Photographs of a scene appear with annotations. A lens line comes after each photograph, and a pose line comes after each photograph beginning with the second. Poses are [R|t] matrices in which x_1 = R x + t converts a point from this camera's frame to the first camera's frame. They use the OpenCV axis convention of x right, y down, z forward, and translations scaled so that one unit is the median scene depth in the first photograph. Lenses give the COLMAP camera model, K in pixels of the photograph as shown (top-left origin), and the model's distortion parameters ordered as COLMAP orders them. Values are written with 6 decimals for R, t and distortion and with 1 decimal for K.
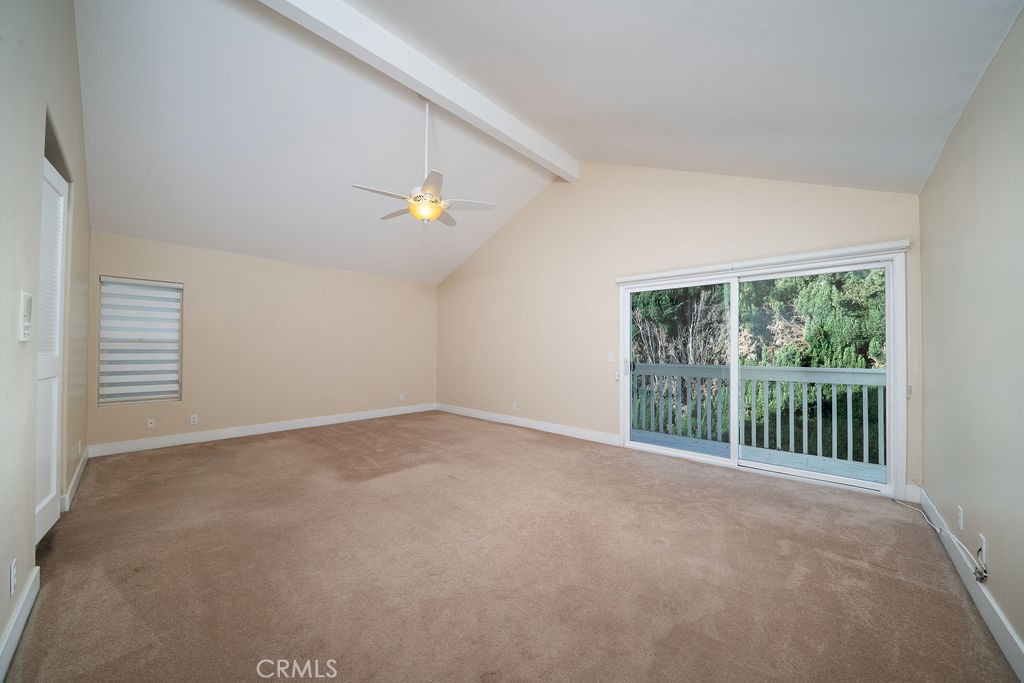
lens RADIAL K [[354.6, 0, 508.6], [0, 354.6, 346.2], [0, 0, 1]] dist [-0.001291, -0.000024]
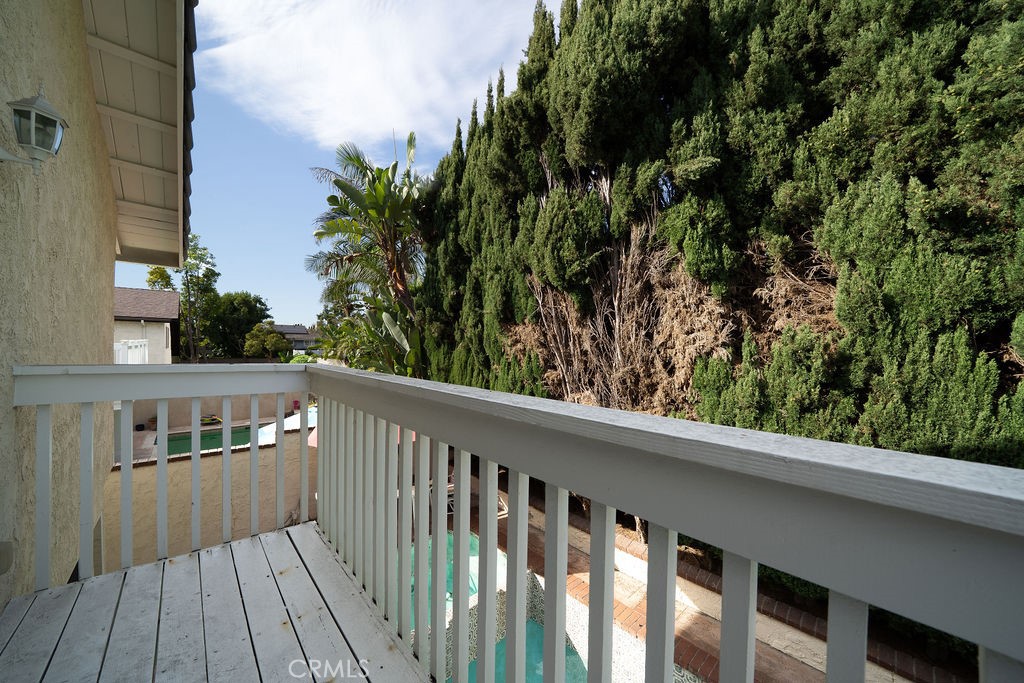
lens RADIAL K [[354.6, 0, 515.4], [0, 354.6, 344.1], [0, 0, 1]] dist [-0.001291, -0.000024]
pose [[0.997437, 0.006044, -0.071294, 0.444425], [-0.005337, 0.999935, 0.010111, 0.012734], [0.071350, -0.009705, 0.997404, 0.503627]]
